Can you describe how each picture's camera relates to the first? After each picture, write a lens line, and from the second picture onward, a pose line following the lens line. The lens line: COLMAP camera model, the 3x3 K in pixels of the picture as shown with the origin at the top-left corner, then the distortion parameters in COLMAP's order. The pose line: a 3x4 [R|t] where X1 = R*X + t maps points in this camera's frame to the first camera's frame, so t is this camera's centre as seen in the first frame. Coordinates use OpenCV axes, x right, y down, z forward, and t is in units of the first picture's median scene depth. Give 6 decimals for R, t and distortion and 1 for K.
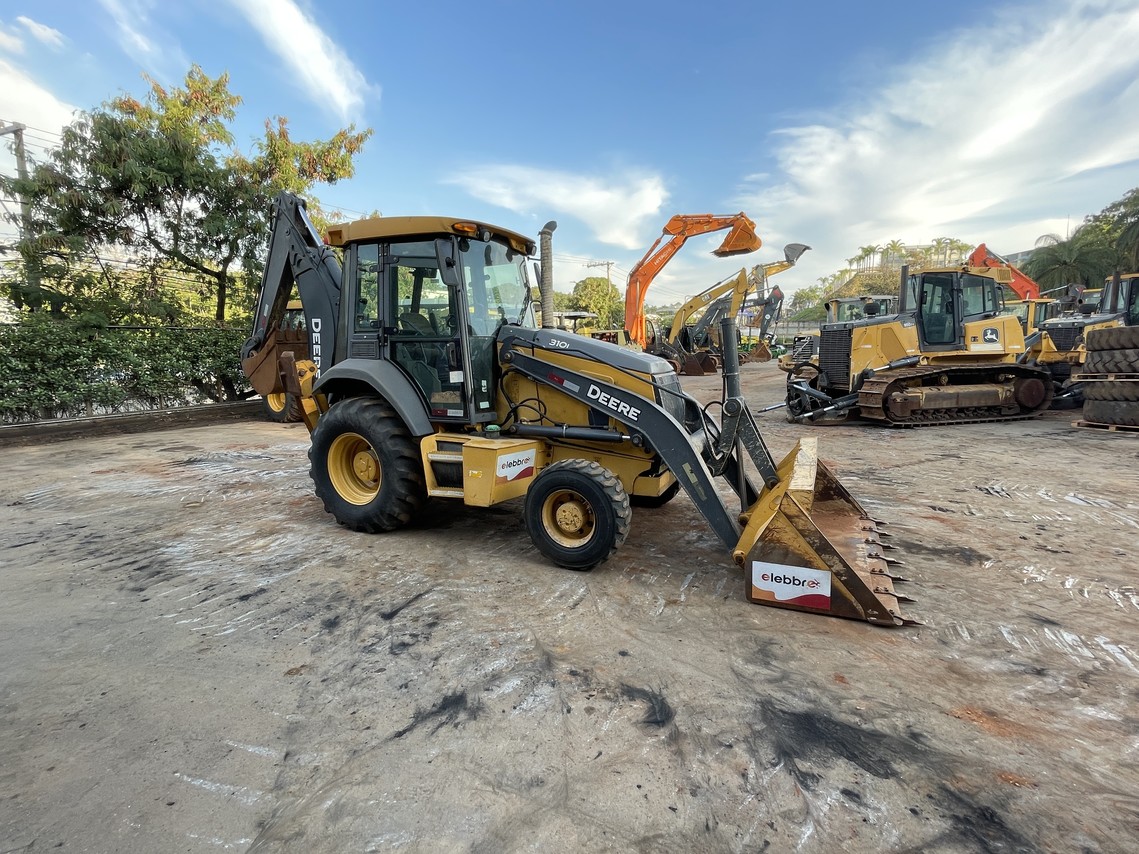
lens RADIAL K [[519.6, 0, 569.5], [0, 519.6, 427.0], [0, 0, 1]] dist [-0.000201, -0.000370]
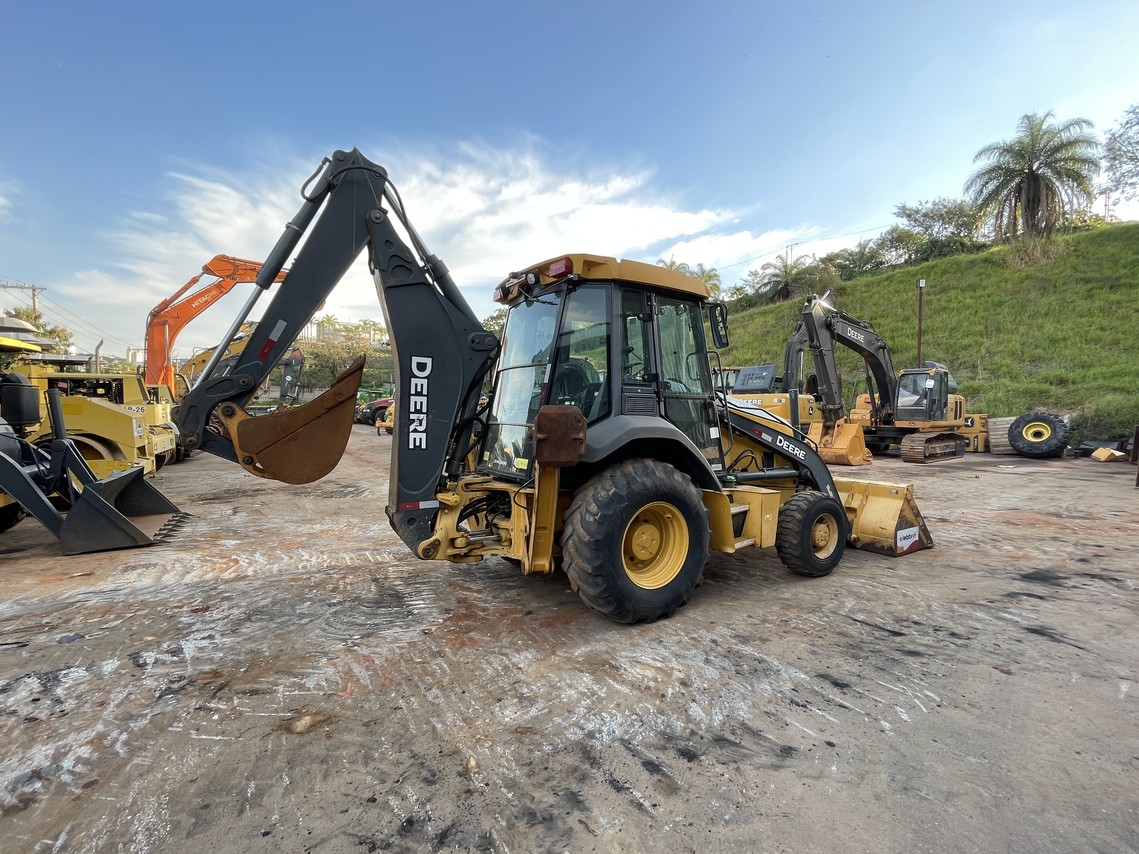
lens RADIAL K [[519.6, 0, 569.5], [0, 519.6, 427.0], [0, 0, 1]] dist [-0.000201, -0.000370]
pose [[0.566218, -0.013986, 0.824137, -1.550968], [0.113889, 0.991593, -0.061418, -0.095727], [-0.816349, 0.128636, 0.563051, 0.803319]]
